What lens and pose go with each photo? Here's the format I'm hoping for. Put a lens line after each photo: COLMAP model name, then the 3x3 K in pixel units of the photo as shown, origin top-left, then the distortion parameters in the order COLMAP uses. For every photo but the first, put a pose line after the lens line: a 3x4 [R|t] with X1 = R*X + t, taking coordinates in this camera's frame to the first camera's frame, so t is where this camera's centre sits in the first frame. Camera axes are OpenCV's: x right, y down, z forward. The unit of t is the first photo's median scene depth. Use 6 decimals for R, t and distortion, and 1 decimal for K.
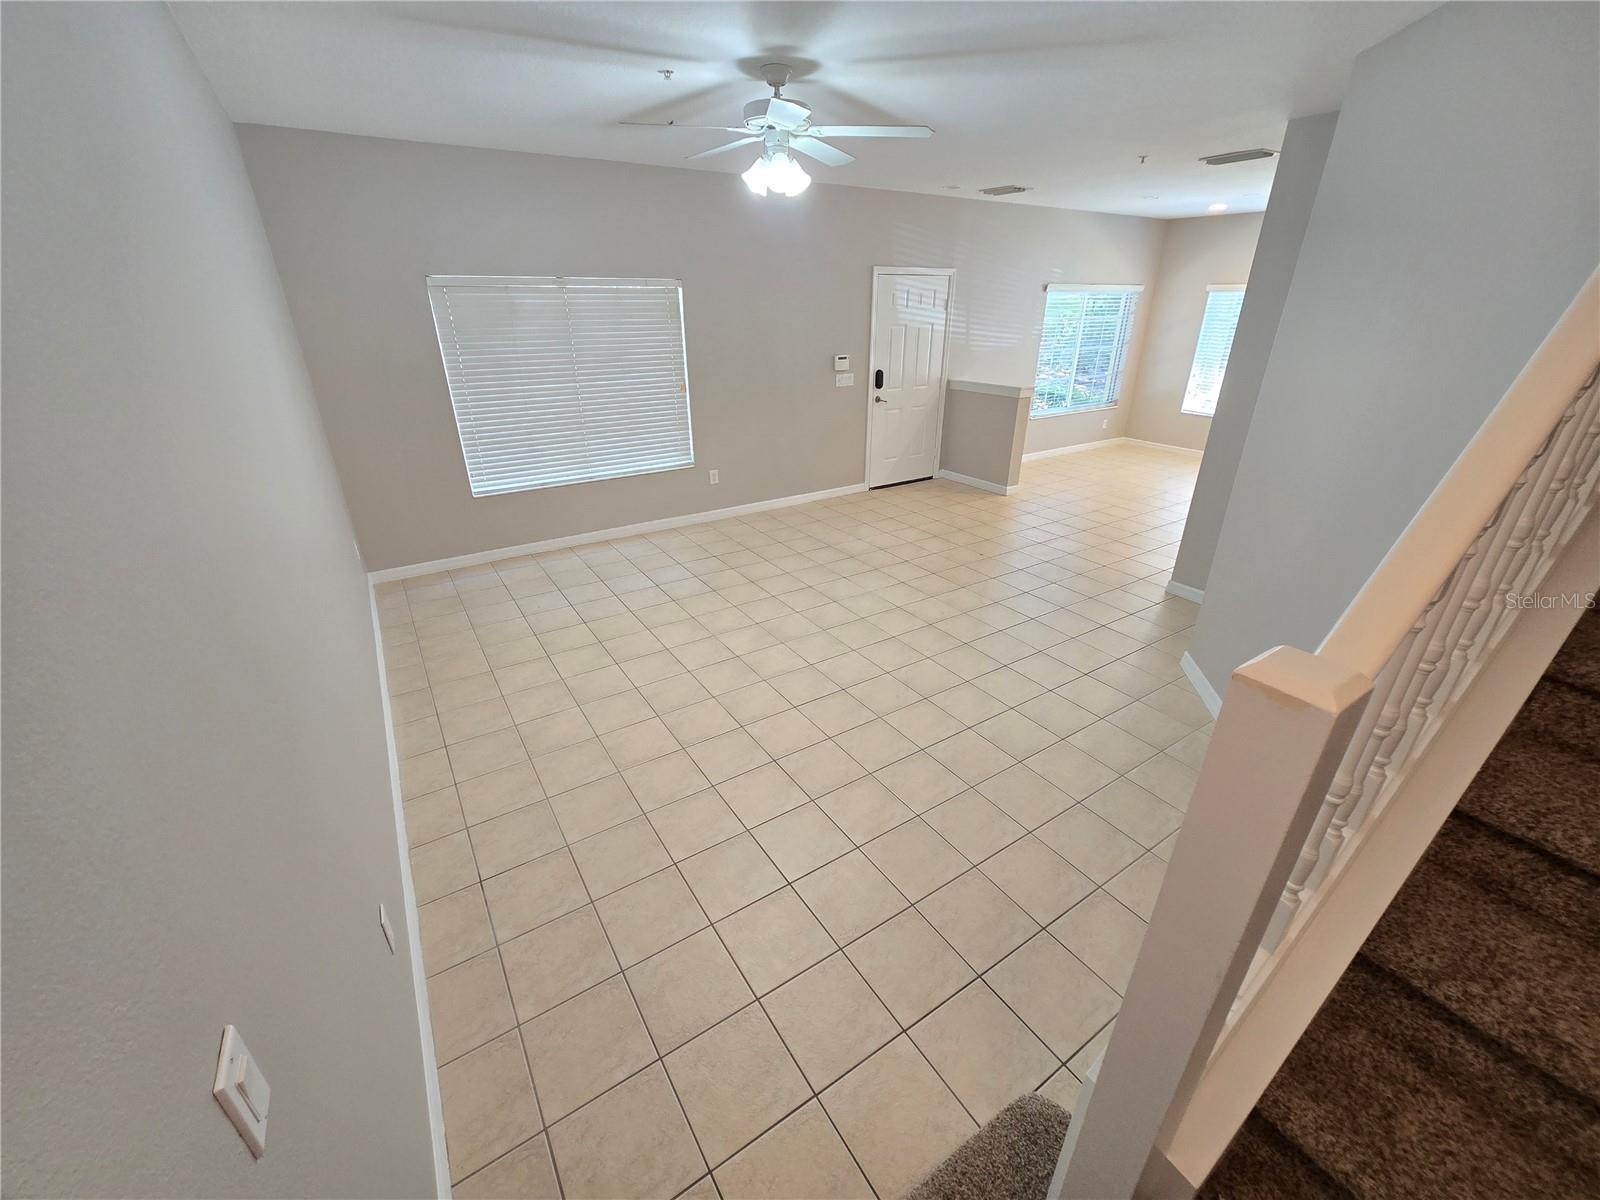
lens RADIAL K [[646.6, 0, 800.0], [0, 646.6, 600.0], [0, 0, 1]] dist [0.000452, 0.000120]
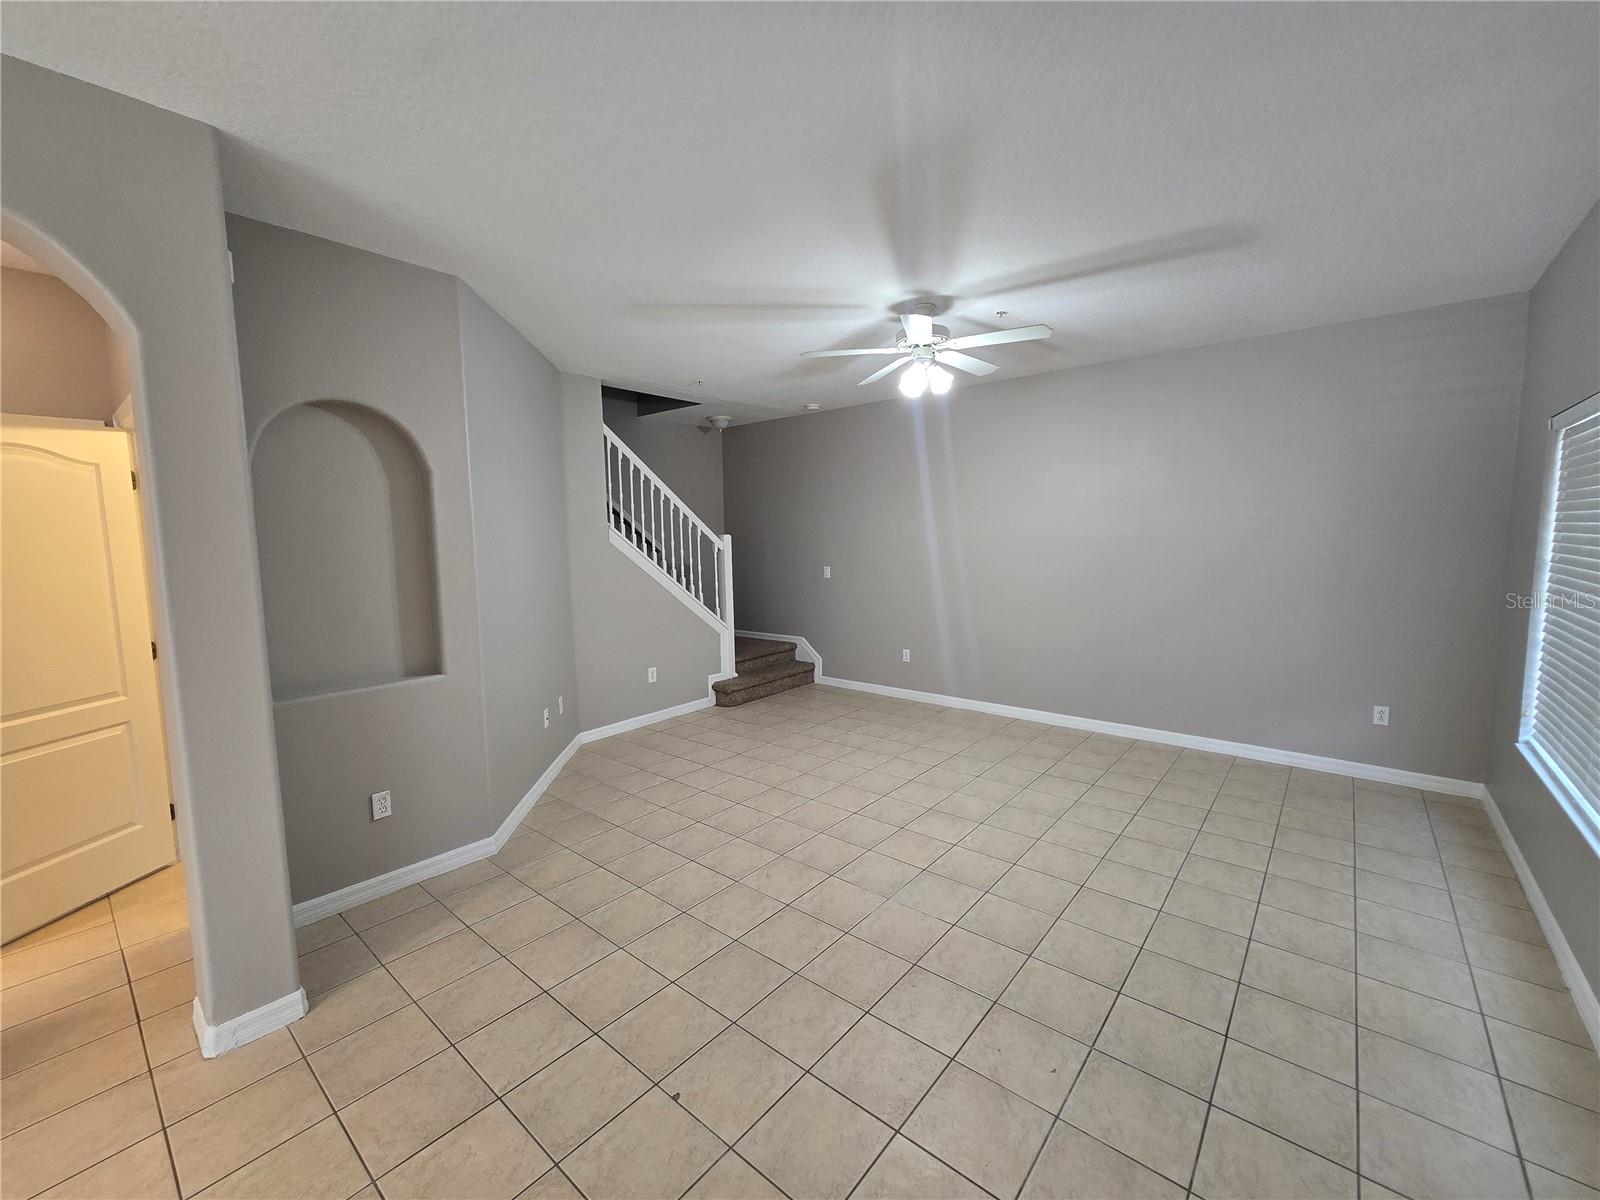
lens RADIAL K [[646.6, 0, 800.0], [0, 646.6, 600.0], [0, 0, 1]] dist [0.000452, 0.000120]
pose [[-0.955131, 0.047283, -0.292385, 0.293055], [-0.108002, 0.863602, 0.492470, -0.451345], [0.275790, 0.501951, -0.819747, 1.106206]]
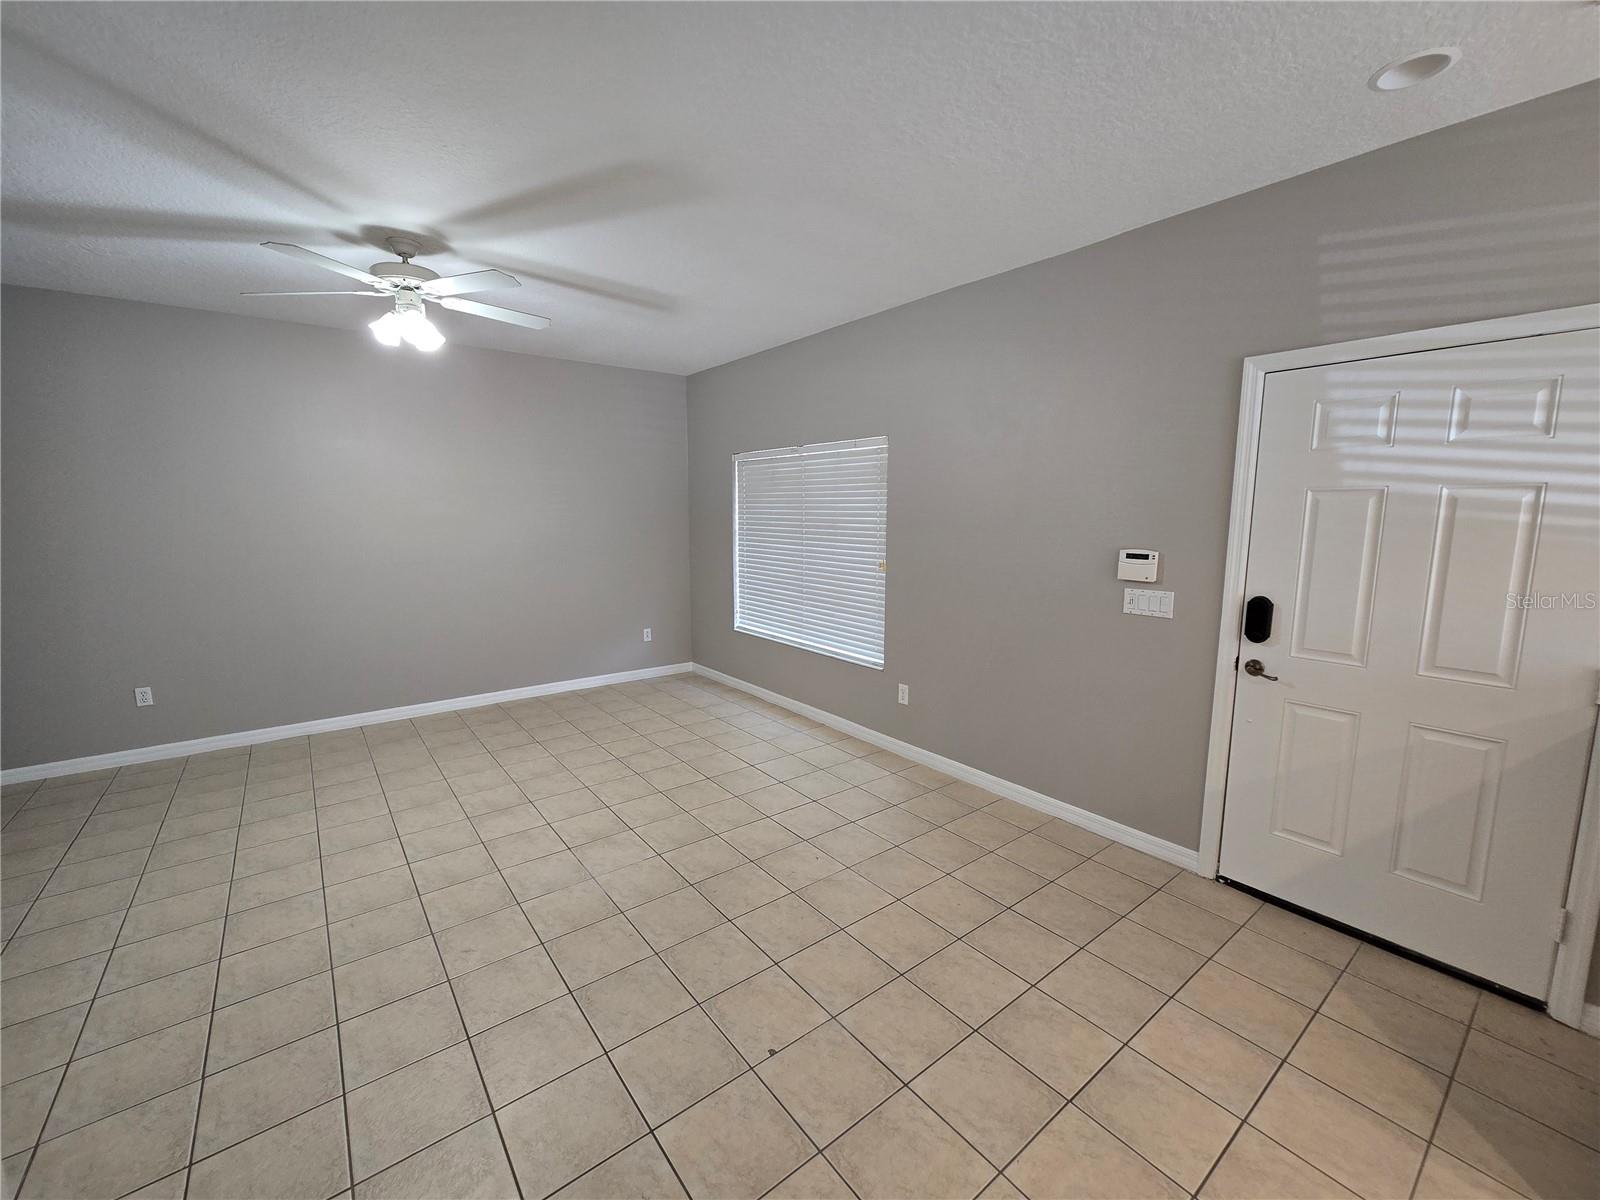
lens RADIAL K [[656.5, 0, 792.1], [0, 656.5, 597.9], [0, 0, 1]] dist [-0.001575, -0.000107]
pose [[0.080653, 0.137593, -0.987200, 0.579027], [-0.421511, 0.902214, 0.091311, -0.319680], [0.903230, 0.408751, 0.130763, 0.813308]]
